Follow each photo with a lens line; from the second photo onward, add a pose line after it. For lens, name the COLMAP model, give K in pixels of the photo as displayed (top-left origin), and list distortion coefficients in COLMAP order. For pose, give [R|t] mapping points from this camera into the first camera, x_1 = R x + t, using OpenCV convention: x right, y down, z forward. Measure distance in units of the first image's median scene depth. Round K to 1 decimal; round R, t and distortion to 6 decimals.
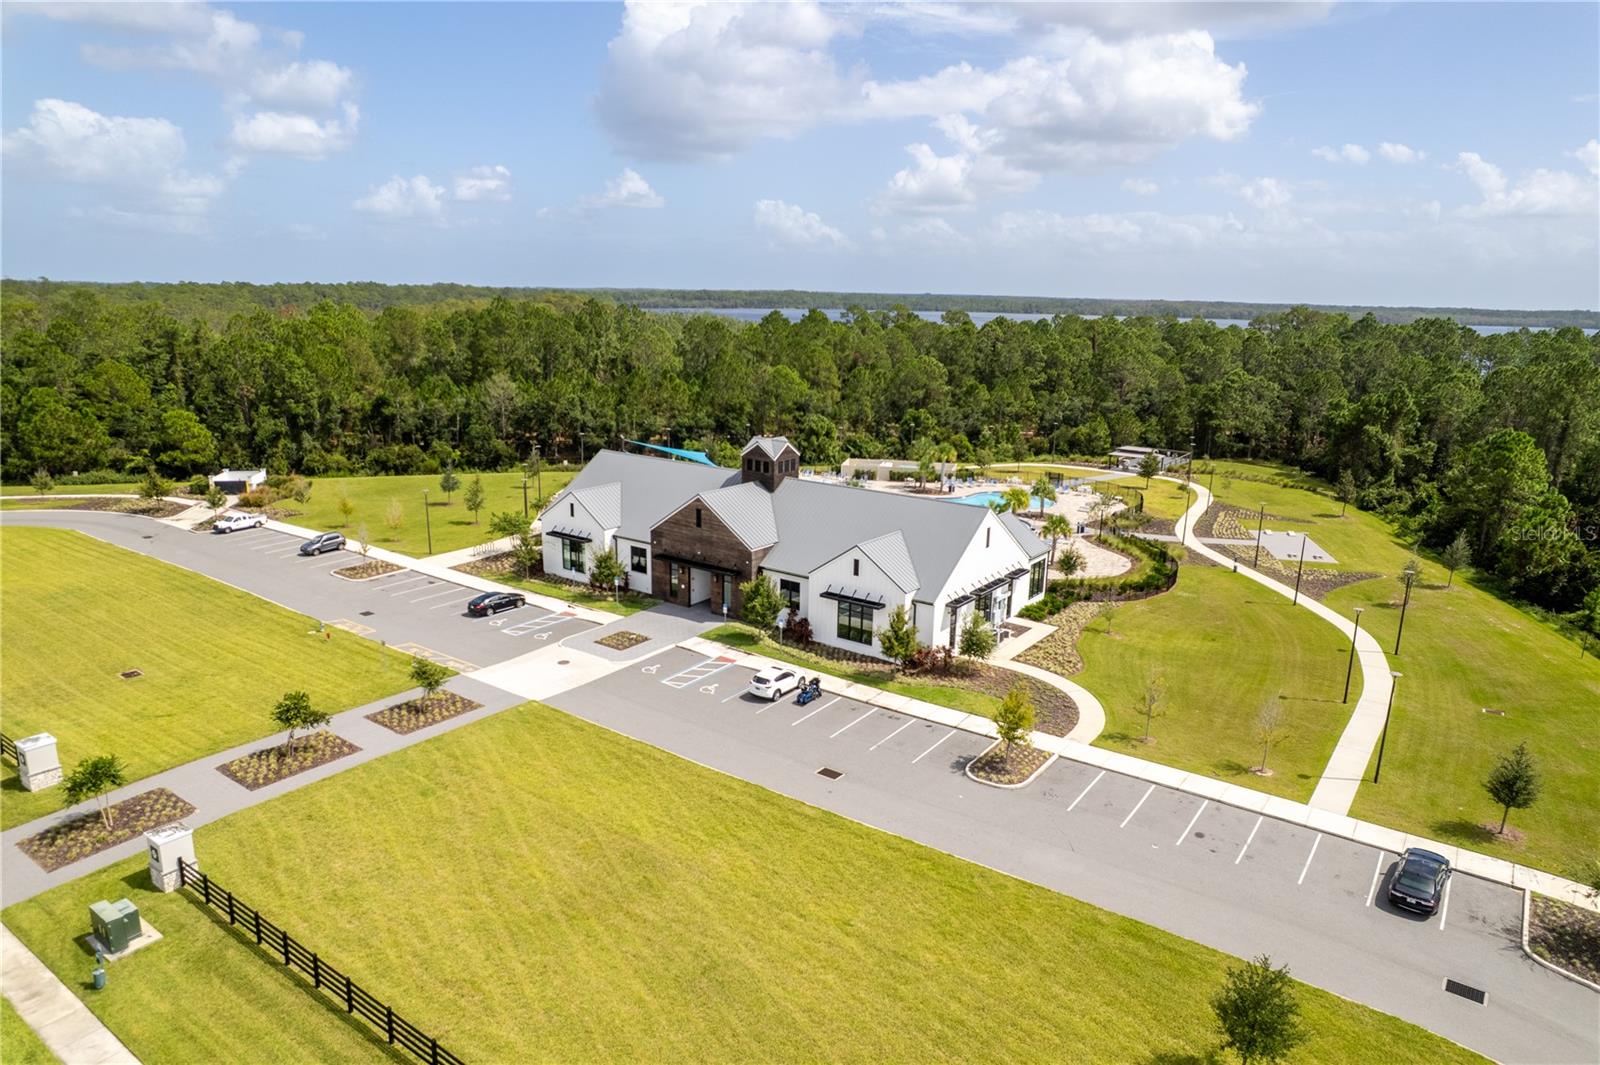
lens RADIAL K [[1013.5, 0, 805.0], [0, 1013.5, 538.4], [0, 0, 1]] dist [-0.046531, 0.000612]
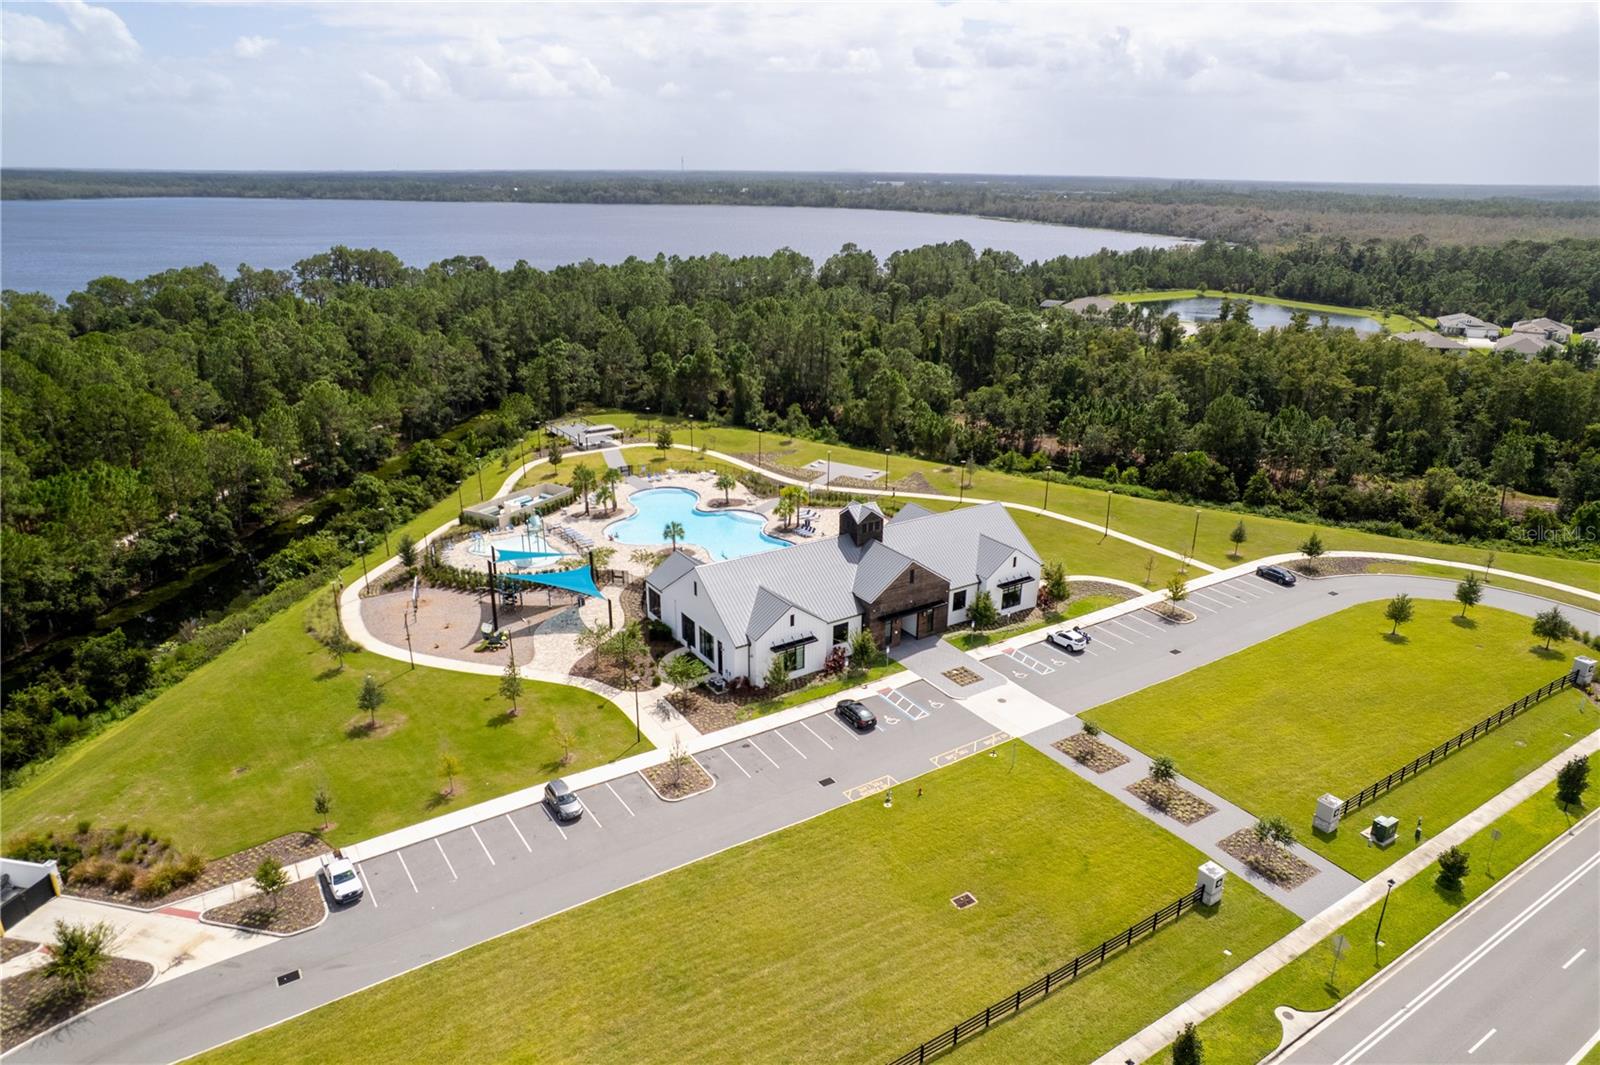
lens RADIAL K [[1013.5, 0, 805.0], [0, 1013.5, 538.4], [0, 0, 1]] dist [-0.046531, 0.000612]
pose [[0.358558, -0.334795, 0.871406, -1.250430], [0.215950, 0.937902, 0.271486, -0.441485], [-0.908186, 0.090837, 0.408591, 0.566029]]
